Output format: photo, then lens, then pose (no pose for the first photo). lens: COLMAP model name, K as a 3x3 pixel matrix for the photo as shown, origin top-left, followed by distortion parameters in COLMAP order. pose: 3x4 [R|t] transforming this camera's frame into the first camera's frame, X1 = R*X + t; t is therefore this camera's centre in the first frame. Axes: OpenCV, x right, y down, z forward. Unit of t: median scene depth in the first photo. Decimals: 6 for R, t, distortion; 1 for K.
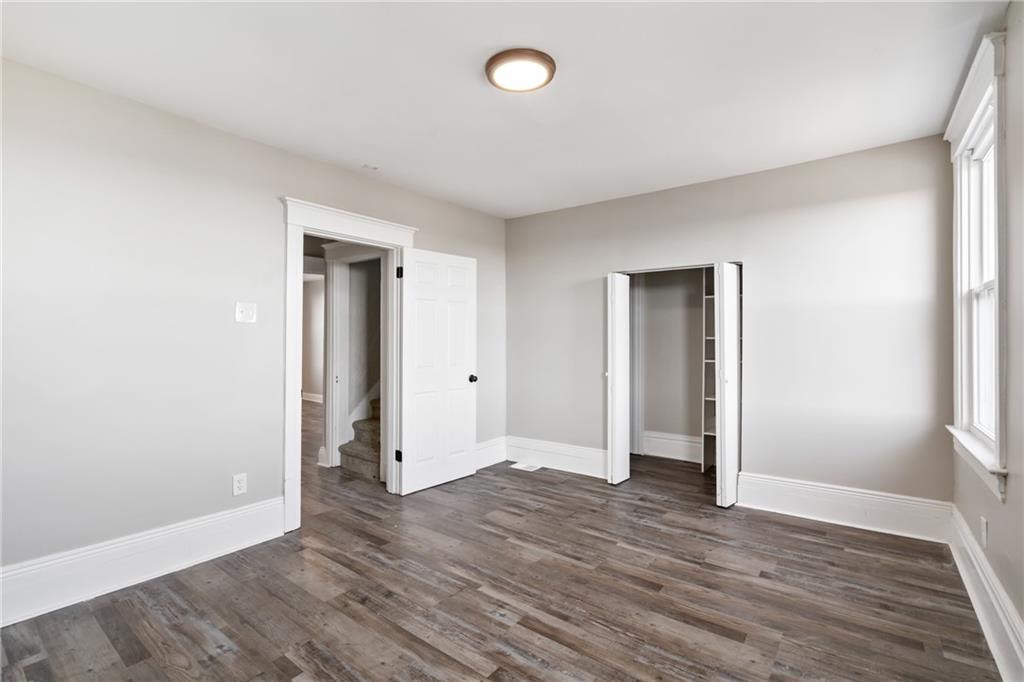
lens RADIAL K [[466.2, 0, 508.9], [0, 466.2, 336.0], [0, 0, 1]] dist [-0.020161, 0.009273]
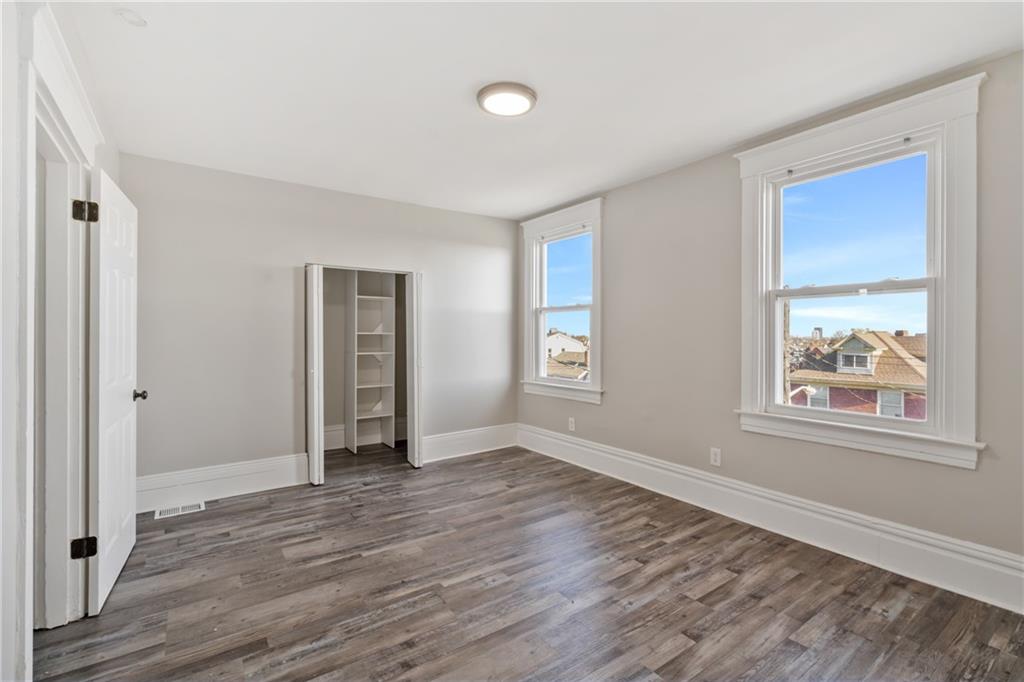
lens RADIAL K [[466.2, 0, 508.9], [0, 466.2, 336.0], [0, 0, 1]] dist [-0.020161, 0.009273]
pose [[0.290630, -0.004600, 0.956824, -0.898924], [-0.002888, 0.999980, 0.005684, 0.008958], [-0.956831, -0.004415, 0.290611, 0.545446]]
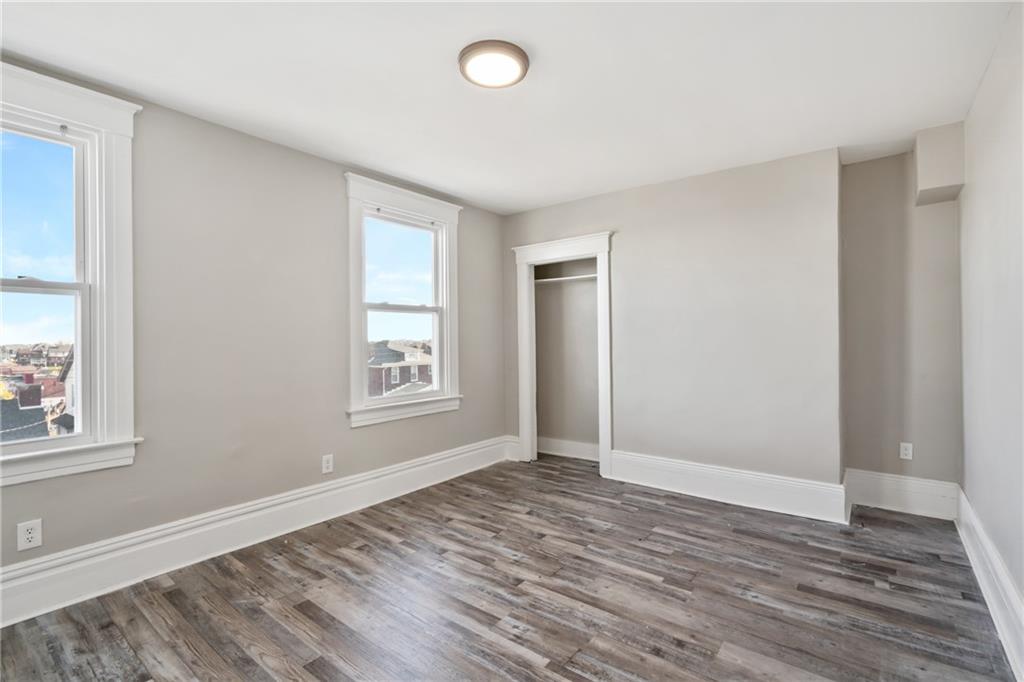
lens RADIAL K [[466.2, 0, 508.9], [0, 466.2, 336.0], [0, 0, 1]] dist [-0.020161, 0.009273]
pose [[-0.999970, 0.007688, 0.000946, -0.004082], [0.007682, 0.999954, -0.005775, 0.009016], [-0.000991, -0.005768, -0.999983, 1.651936]]
